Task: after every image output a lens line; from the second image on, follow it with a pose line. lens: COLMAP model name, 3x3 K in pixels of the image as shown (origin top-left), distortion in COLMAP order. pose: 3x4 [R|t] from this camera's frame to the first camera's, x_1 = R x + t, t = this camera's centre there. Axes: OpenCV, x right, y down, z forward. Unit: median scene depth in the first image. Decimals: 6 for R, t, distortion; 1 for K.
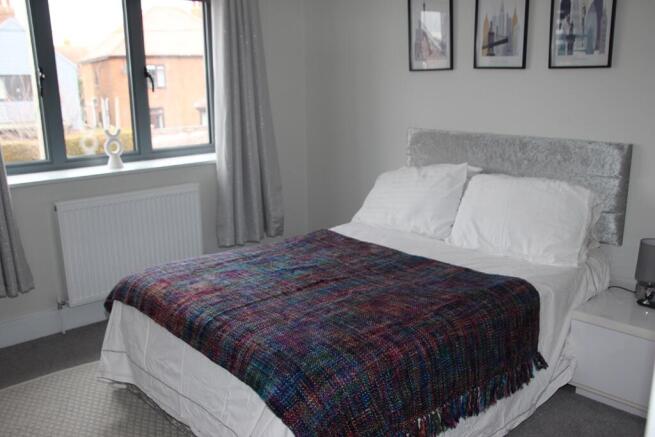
lens RADIAL K [[623.7, 0, 329.1], [0, 623.7, 220.3], [0, 0, 1]] dist [-0.041441, 0.000000]
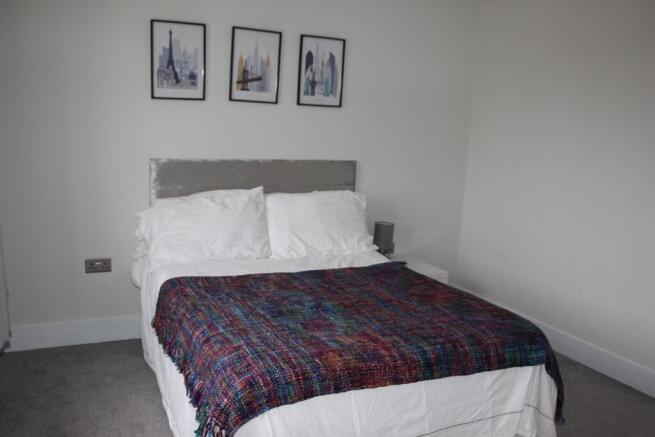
lens RADIAL K [[623.7, 0, 328.8], [0, 623.7, 216.6], [0, 0, 1]] dist [-0.041441, 0.000000]
pose [[0.260609, -0.137414, 0.955615, -0.888777], [0.163570, 0.981794, 0.096571, -0.137417], [-0.951487, 0.131143, 0.278341, 0.628485]]
